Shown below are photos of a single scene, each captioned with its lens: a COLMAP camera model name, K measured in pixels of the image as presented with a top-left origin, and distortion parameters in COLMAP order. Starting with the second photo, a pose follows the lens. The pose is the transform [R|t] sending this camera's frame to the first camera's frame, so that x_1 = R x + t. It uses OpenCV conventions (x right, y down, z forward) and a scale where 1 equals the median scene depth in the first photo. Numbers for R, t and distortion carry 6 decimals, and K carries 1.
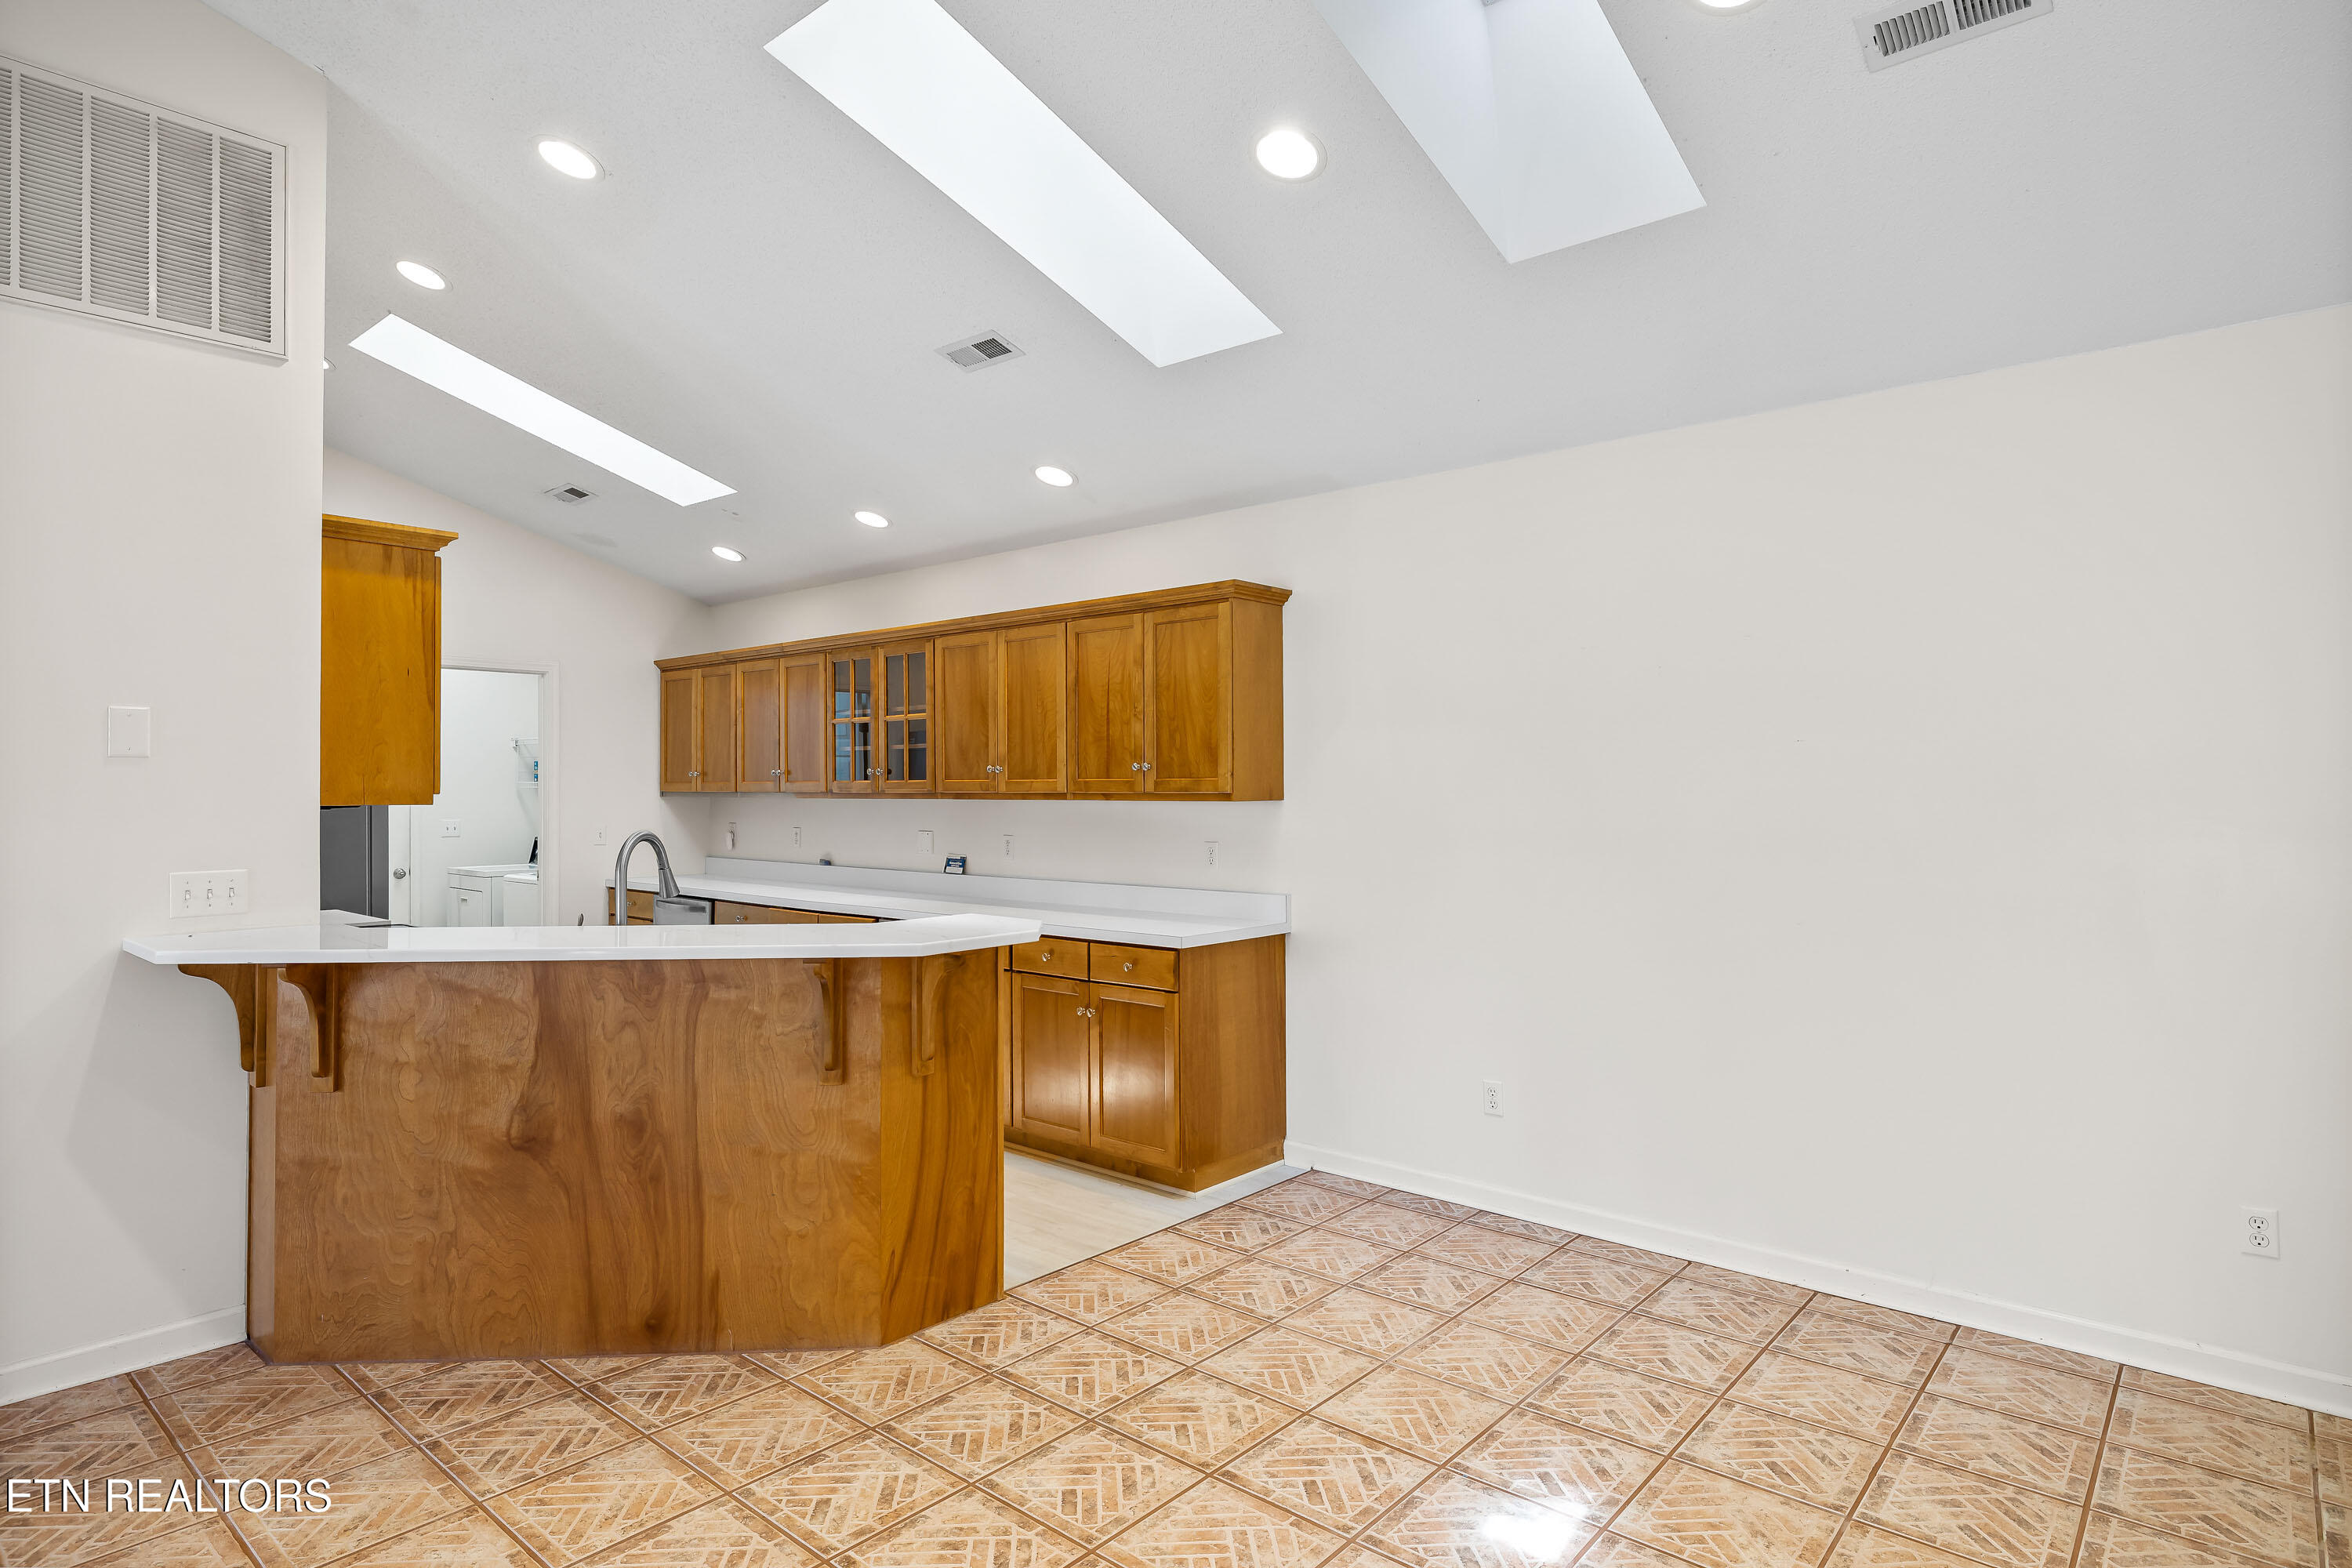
lens RADIAL K [[1223.5, 0, 1175.8], [0, 1223.5, 801.6], [0, 0, 1]] dist [-0.008593, 0.002975]
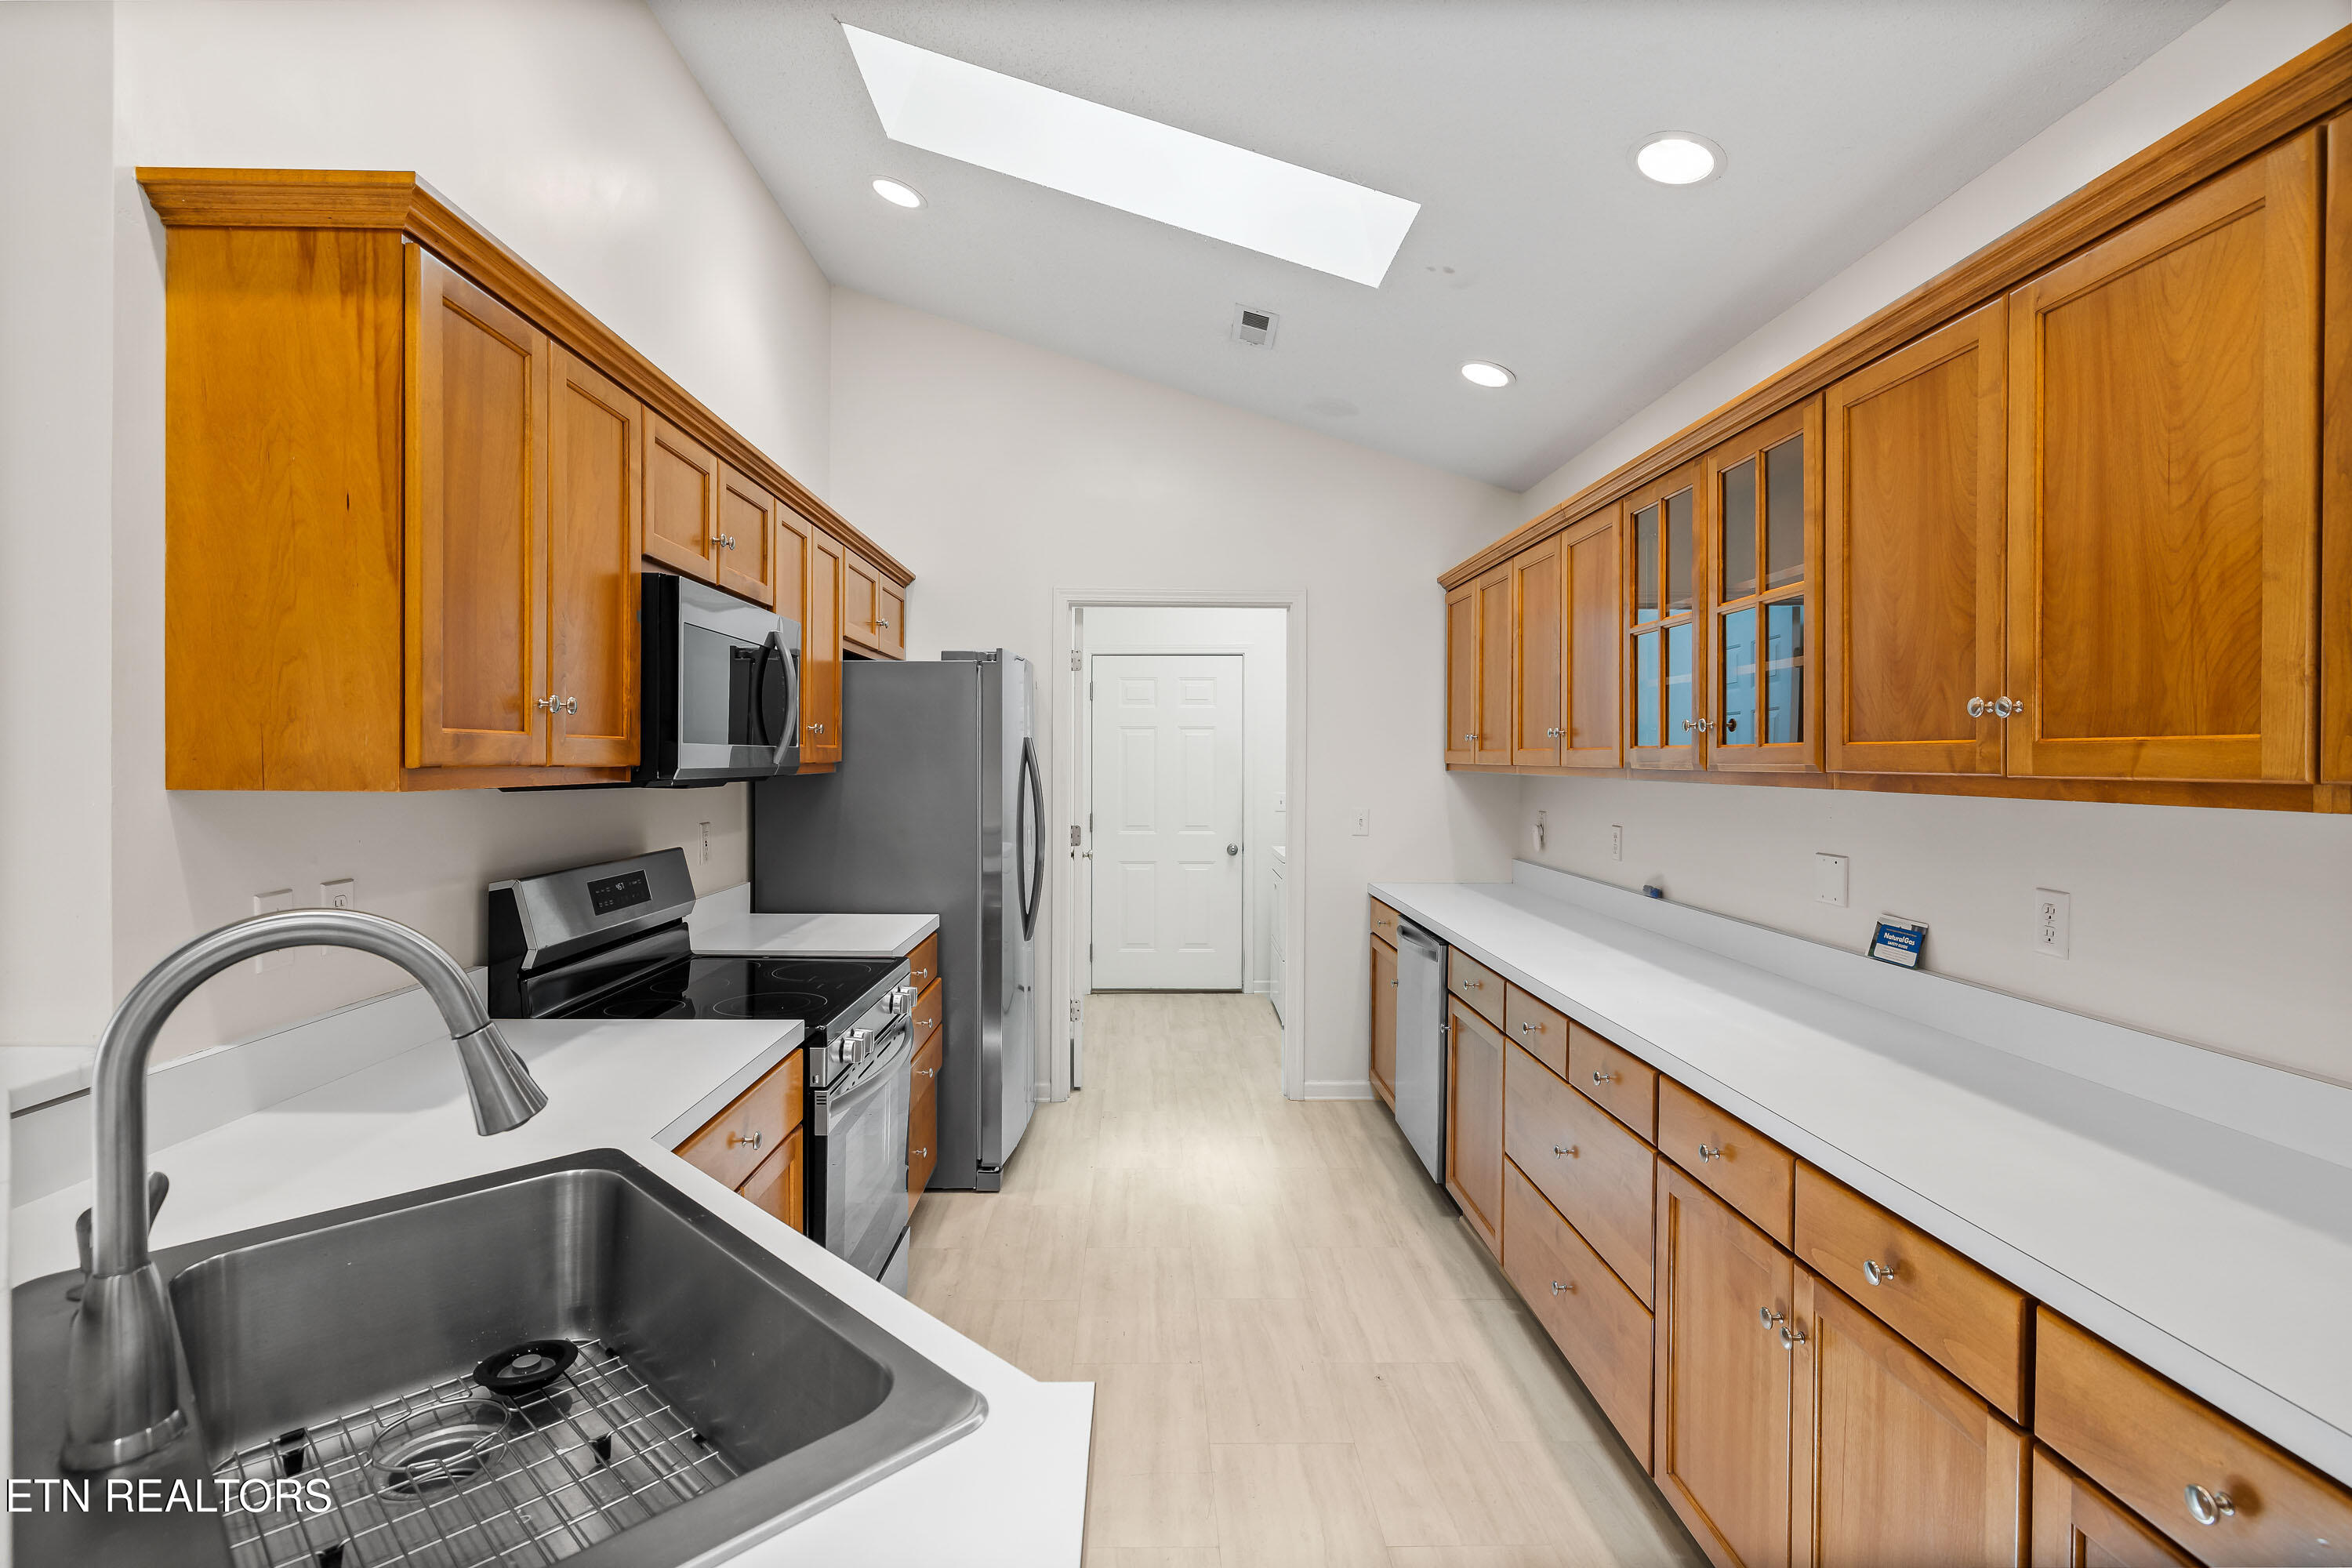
lens RADIAL K [[1105.5, 0, 1171.3], [0, 1105.5, 765.6], [0, 0, 1]] dist [-0.001964, 0.000234]
pose [[0.670024, 0.010667, -0.742263, -0.117717], [-0.013898, 0.999902, 0.001825, -0.012717], [0.742209, 0.009093, 0.670106, 1.000245]]
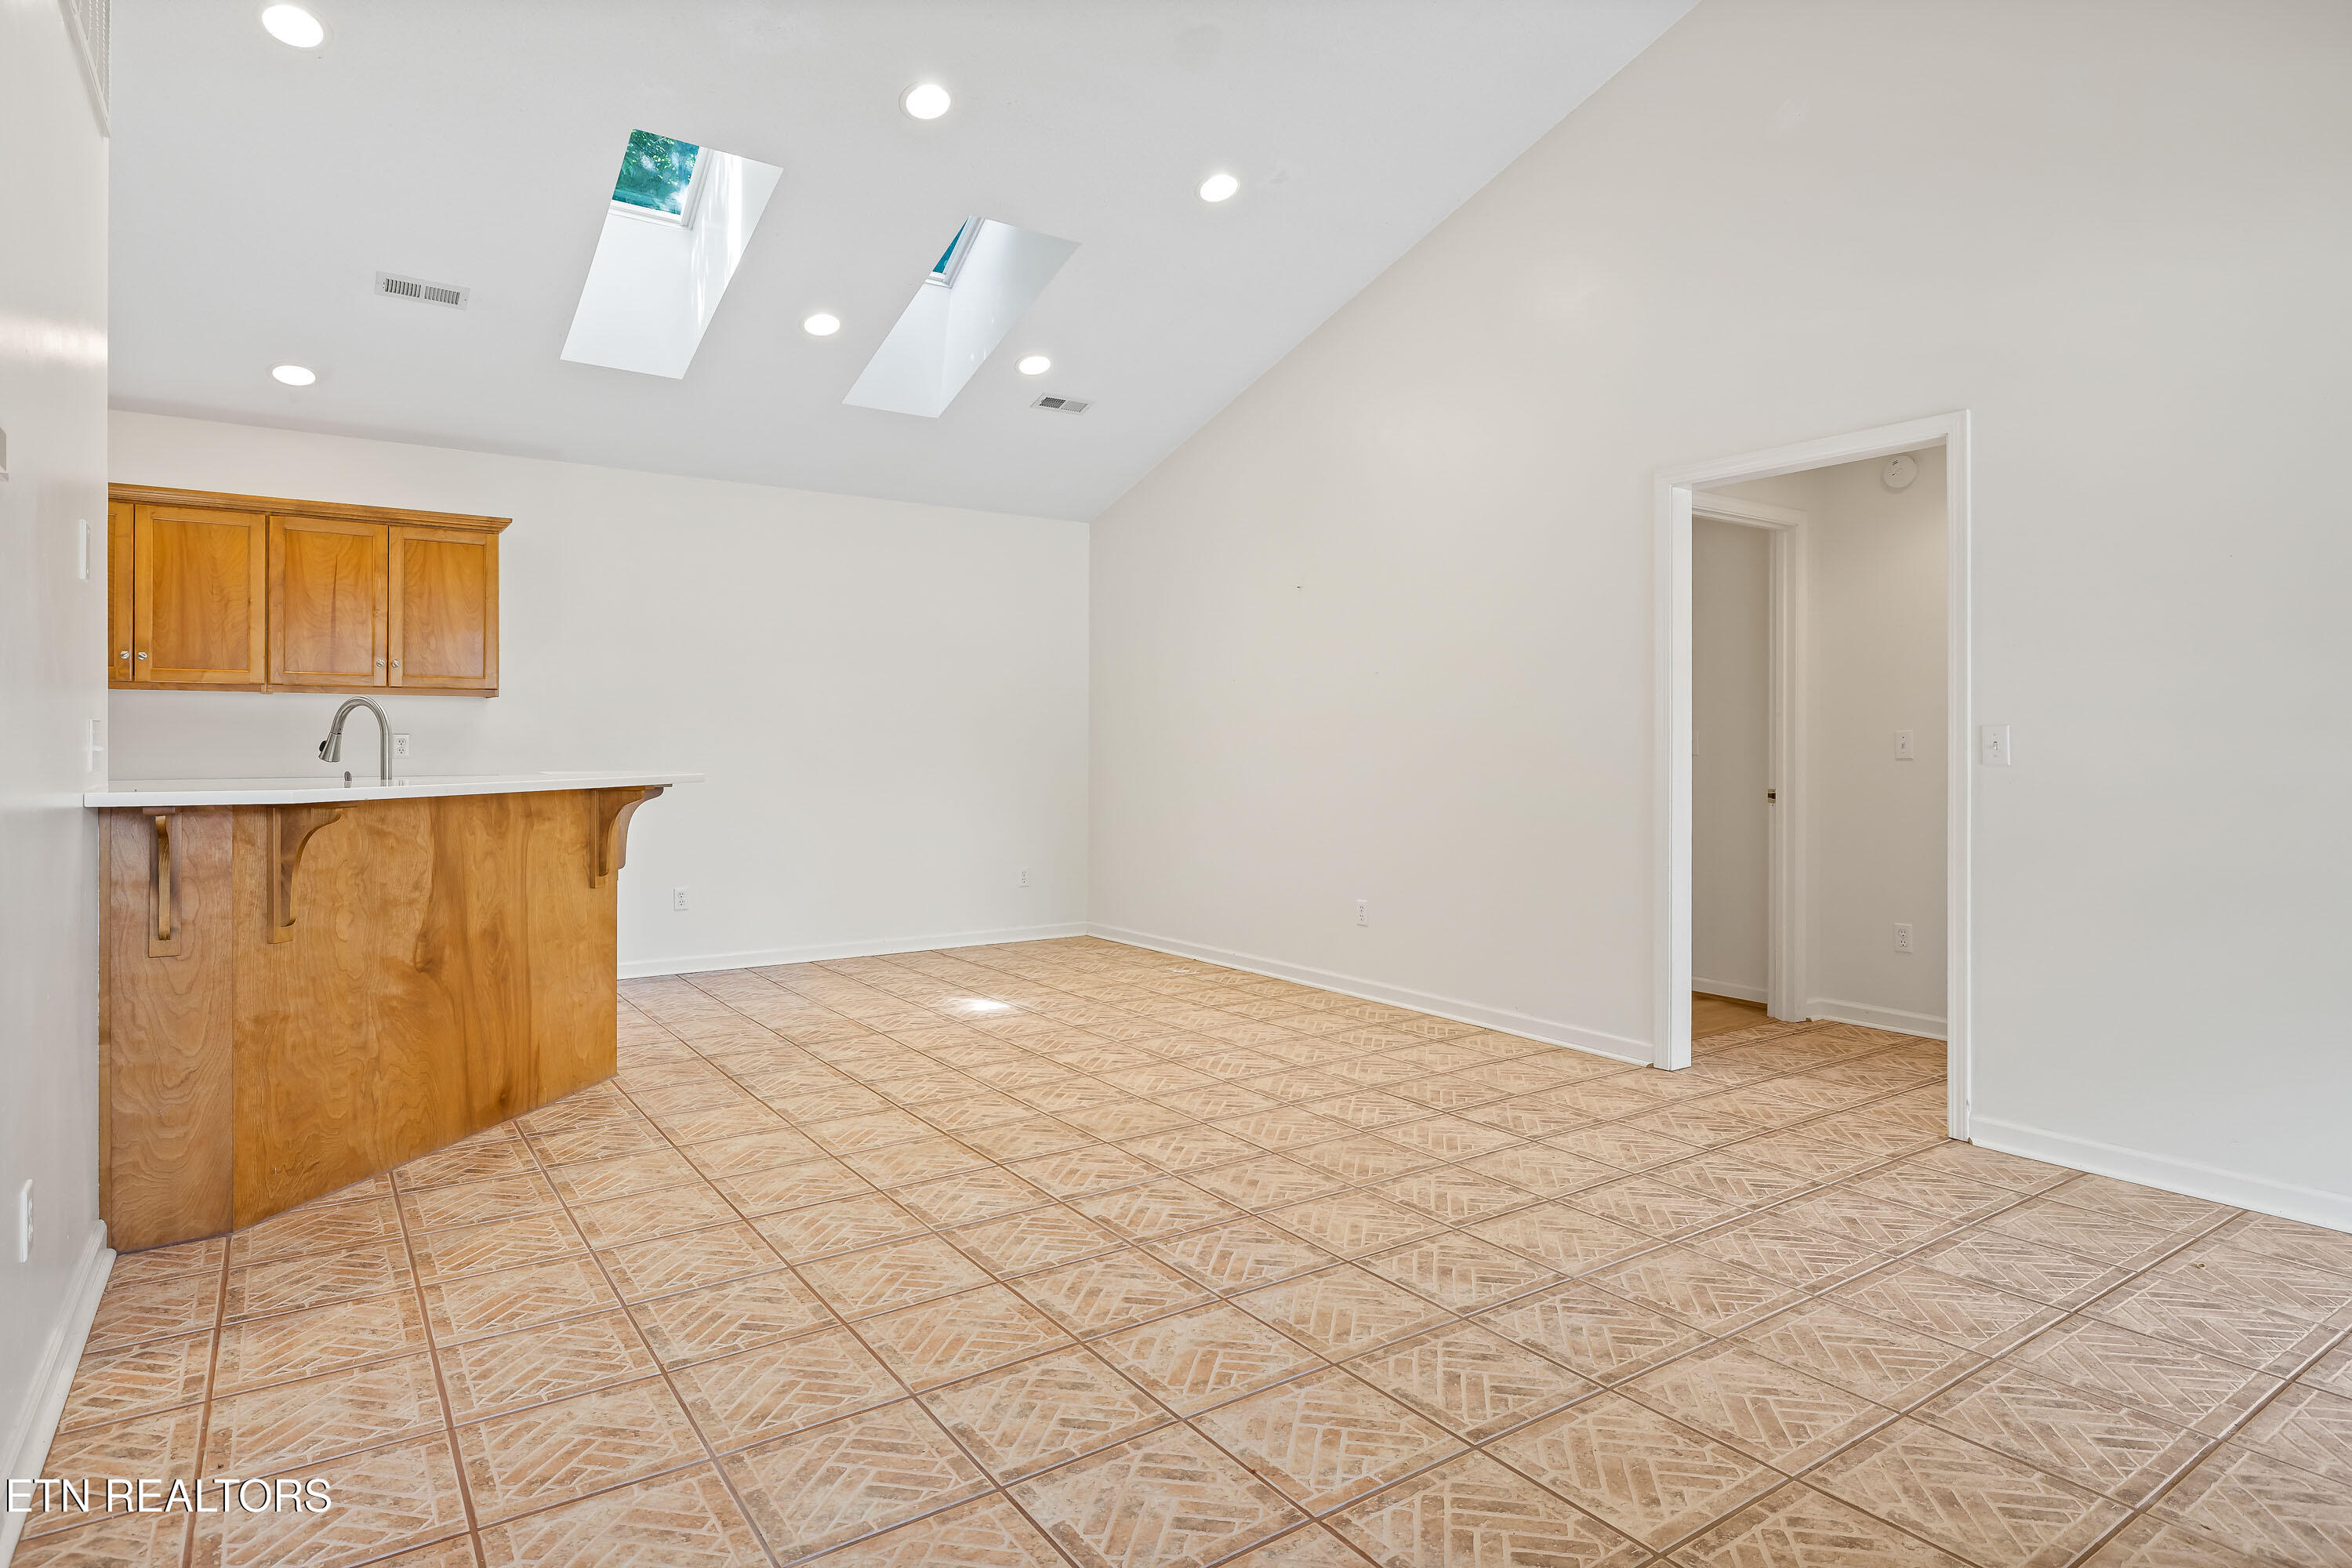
lens RADIAL K [[1287.7, 0, 1156.3], [0, 1287.7, 740.5], [0, 0, 1]] dist [-0.005559, 0.001905]
pose [[0.260833, 0.005645, 0.965367, -1.387440], [0.004745, 0.999963, -0.007130, 0.075425], [-0.965372, 0.006441, 0.260797, 0.027063]]
